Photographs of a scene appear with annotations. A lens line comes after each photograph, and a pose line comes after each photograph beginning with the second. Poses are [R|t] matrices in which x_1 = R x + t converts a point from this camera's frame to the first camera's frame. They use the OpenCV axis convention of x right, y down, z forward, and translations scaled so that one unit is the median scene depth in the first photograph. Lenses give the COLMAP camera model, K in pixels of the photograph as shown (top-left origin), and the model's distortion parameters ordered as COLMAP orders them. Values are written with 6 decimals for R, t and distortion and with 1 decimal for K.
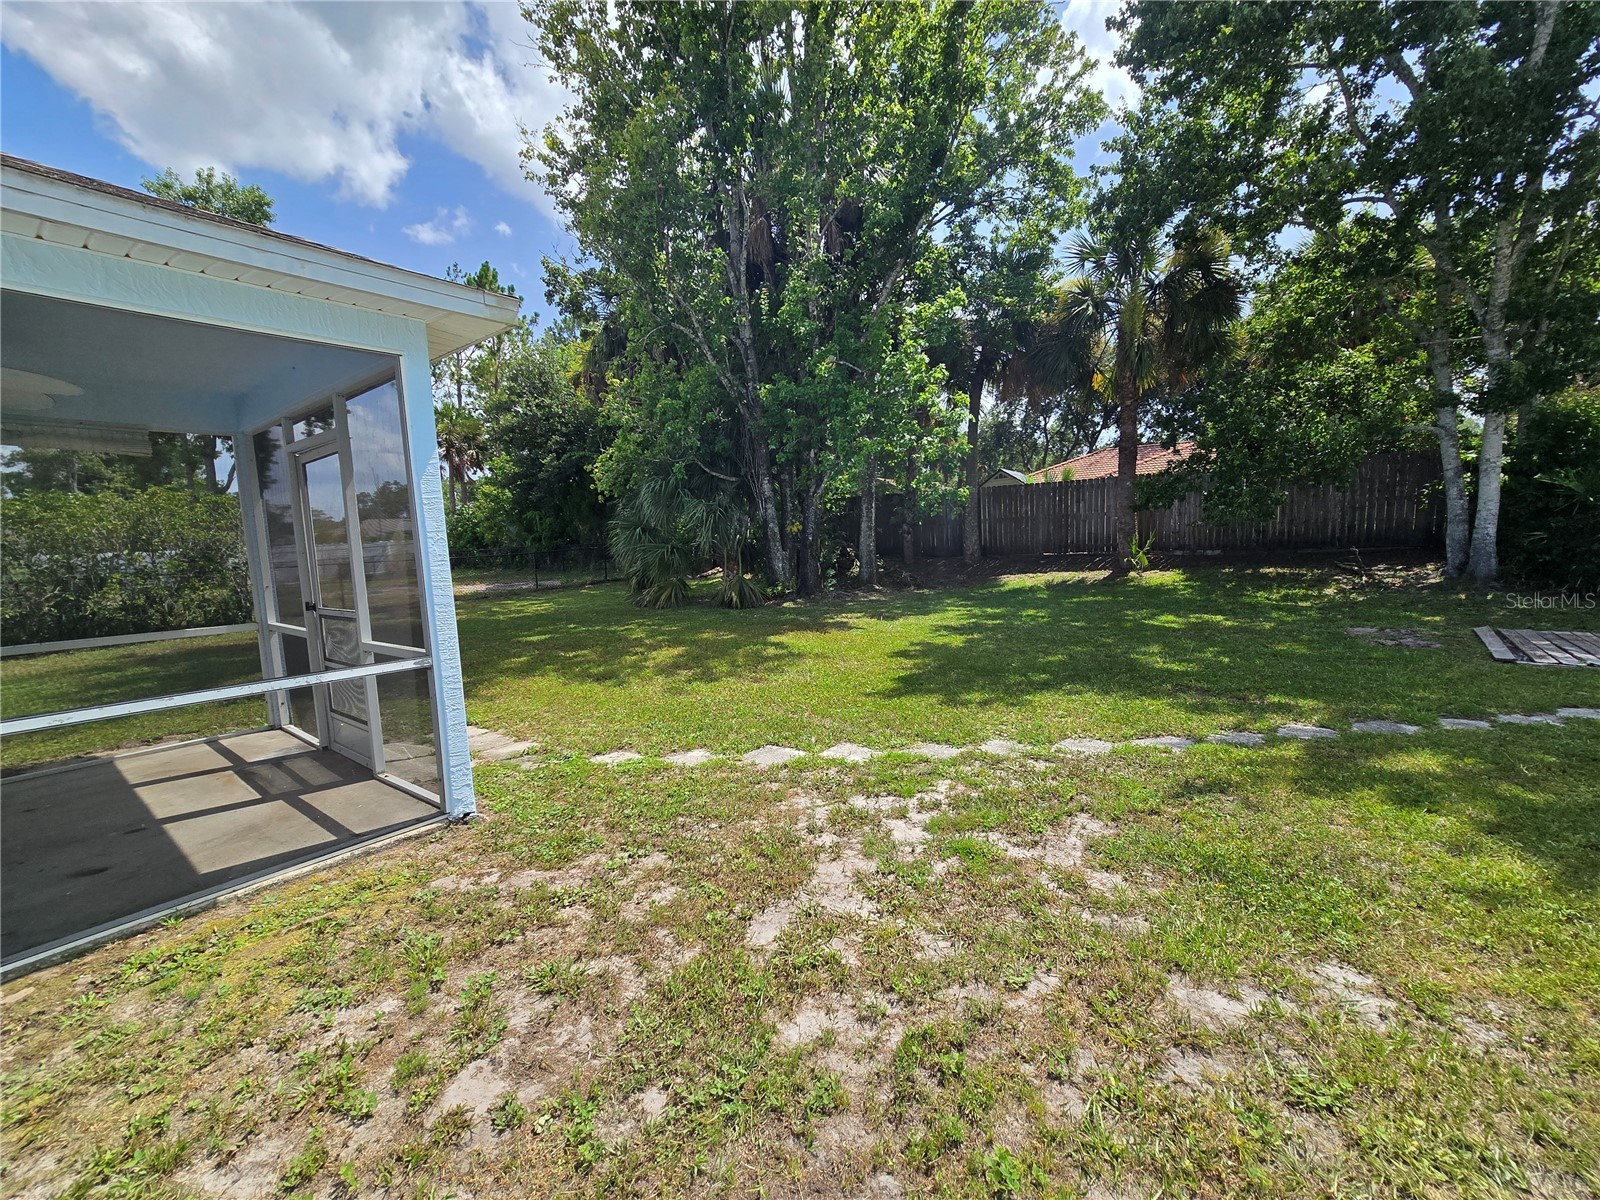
lens RADIAL K [[657.8, 0, 801.1], [0, 657.8, 608.7], [0, 0, 1]] dist [-0.003575, -0.000047]
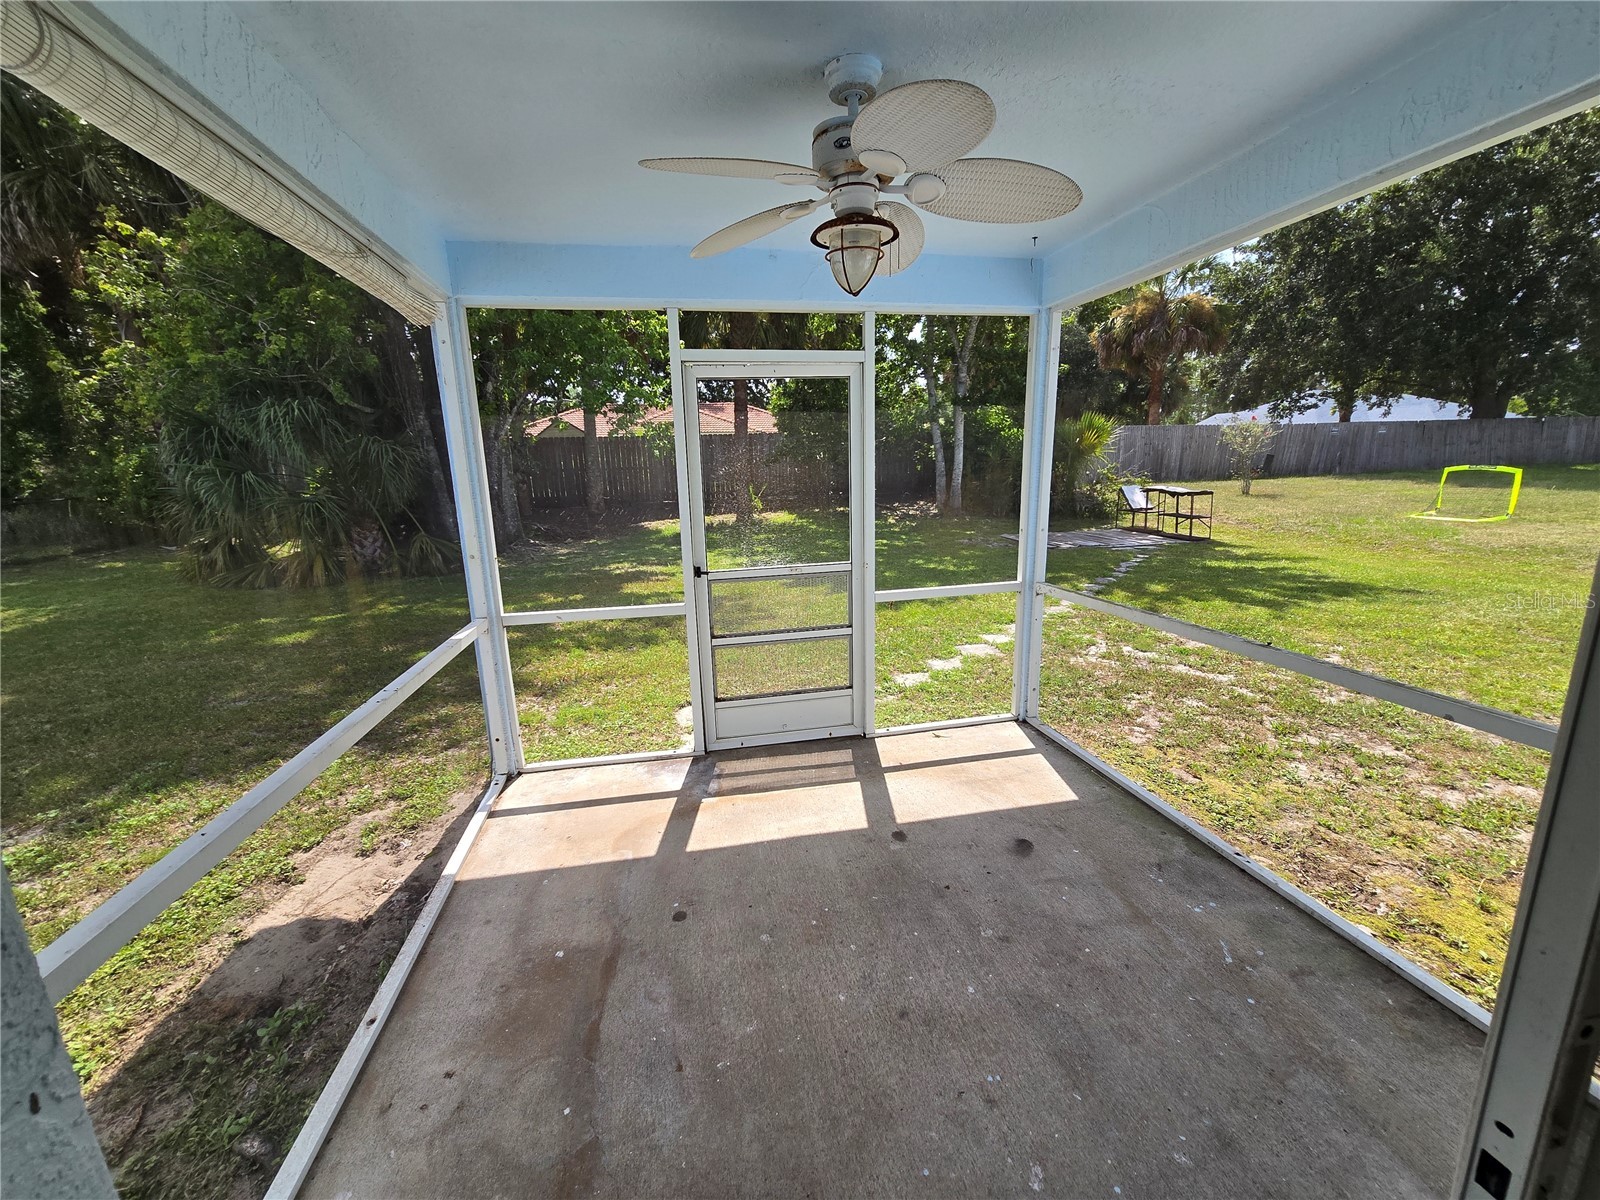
lens RADIAL K [[657.8, 0, 801.1], [0, 657.8, 608.7], [0, 0, 1]] dist [-0.003575, -0.000047]
pose [[0.650139, -0.140169, 0.746774, -1.473738], [0.087394, 0.990109, 0.109758, -0.037586], [-0.754772, -0.006094, 0.655958, 0.489992]]
